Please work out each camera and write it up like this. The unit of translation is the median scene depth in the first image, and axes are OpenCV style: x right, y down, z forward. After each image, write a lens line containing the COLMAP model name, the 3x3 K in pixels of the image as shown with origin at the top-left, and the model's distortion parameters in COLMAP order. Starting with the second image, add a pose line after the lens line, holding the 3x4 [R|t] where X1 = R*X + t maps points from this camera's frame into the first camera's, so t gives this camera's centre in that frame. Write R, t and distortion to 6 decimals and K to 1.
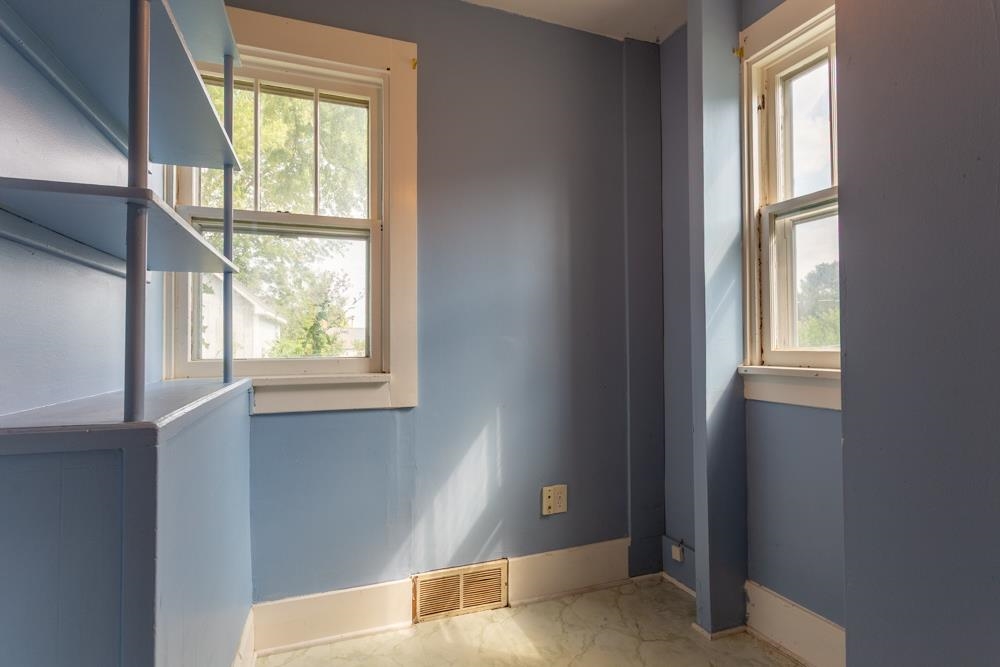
lens RADIAL K [[475.0, 0, 501.1], [0, 475.0, 334.7], [0, 0, 1]] dist [-0.001380, 0.000680]
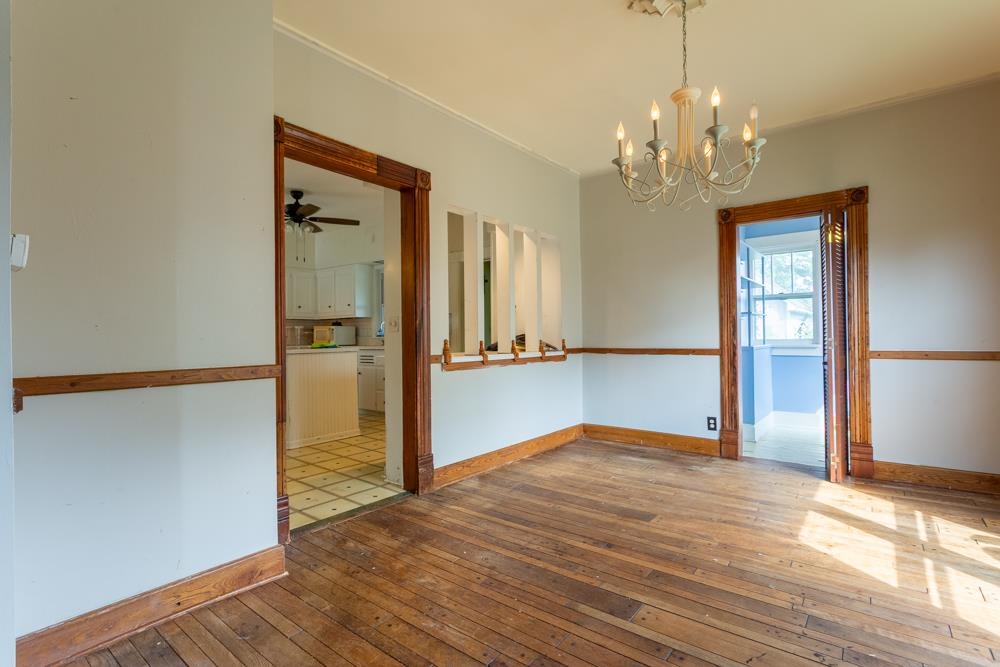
lens RADIAL K [[475.0, 0, 504.2], [0, 475.0, 330.7], [0, 0, 1]] dist [-0.001380, 0.000680]
pose [[0.516511, -0.009298, -0.856230, 1.366226], [0.020352, 0.999792, 0.001419, -0.048398], [0.856038, -0.018159, 0.516593, -2.336807]]
